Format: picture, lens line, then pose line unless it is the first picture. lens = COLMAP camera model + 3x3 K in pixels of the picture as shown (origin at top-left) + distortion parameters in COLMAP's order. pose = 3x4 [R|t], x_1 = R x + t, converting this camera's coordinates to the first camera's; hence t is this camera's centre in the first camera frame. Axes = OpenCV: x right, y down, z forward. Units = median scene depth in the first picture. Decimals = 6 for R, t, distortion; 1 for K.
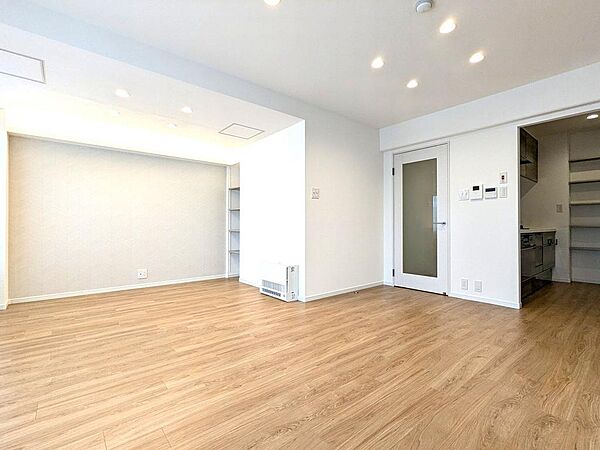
lens RADIAL K [[283.0, 0, 300.0], [0, 283.0, 225.0], [0, 0, 1]] dist [-0.000308, 0.000512]
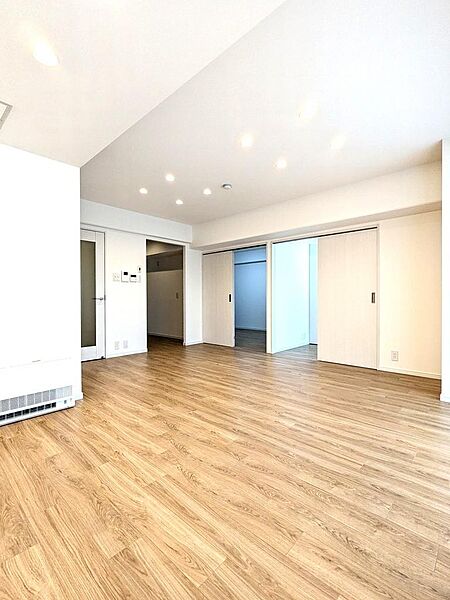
lens RADIAL K [[286.0, 0, 225.0], [0, 286.0, 300.0], [0, 0, 1]] dist [0.004413, 0.000932]
pose [[-0.133128, -0.005673, 0.991083, -0.914998], [-0.002471, 0.999982, 0.005392, -0.010427], [-0.991096, -0.001731, -0.133140, 0.781023]]
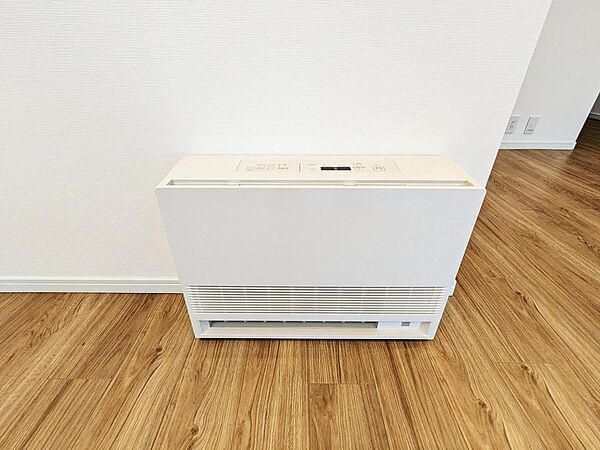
lens RADIAL K [[283.0, 0, 300.0], [0, 283.0, 225.0], [0, 0, 1]] dist [-0.000308, 0.000512]
pose [[0.637657, -0.386885, 0.666118, -0.232084], [-0.006863, 0.861841, 0.507132, 0.100973], [-0.770290, -0.327948, 0.546904, 1.085820]]
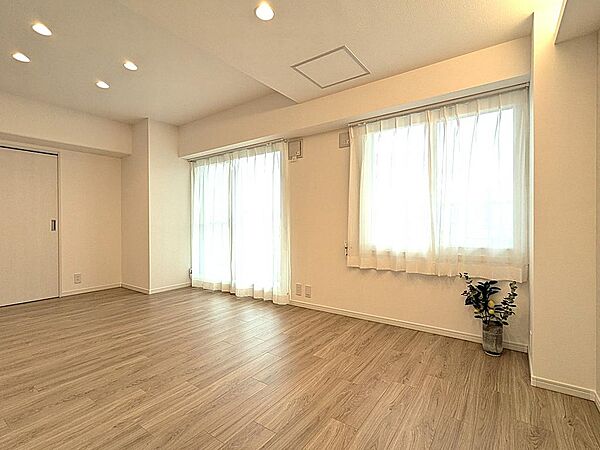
lens RADIAL K [[286.0, 0, 300.0], [0, 286.0, 225.0], [0, 0, 1]] dist [0.004413, 0.000932]
pose [[-0.967525, 0.007252, -0.252671, -0.480009], [0.006986, 0.999974, 0.001950, -0.010935], [0.252679, 0.000121, -0.967550, 1.424015]]
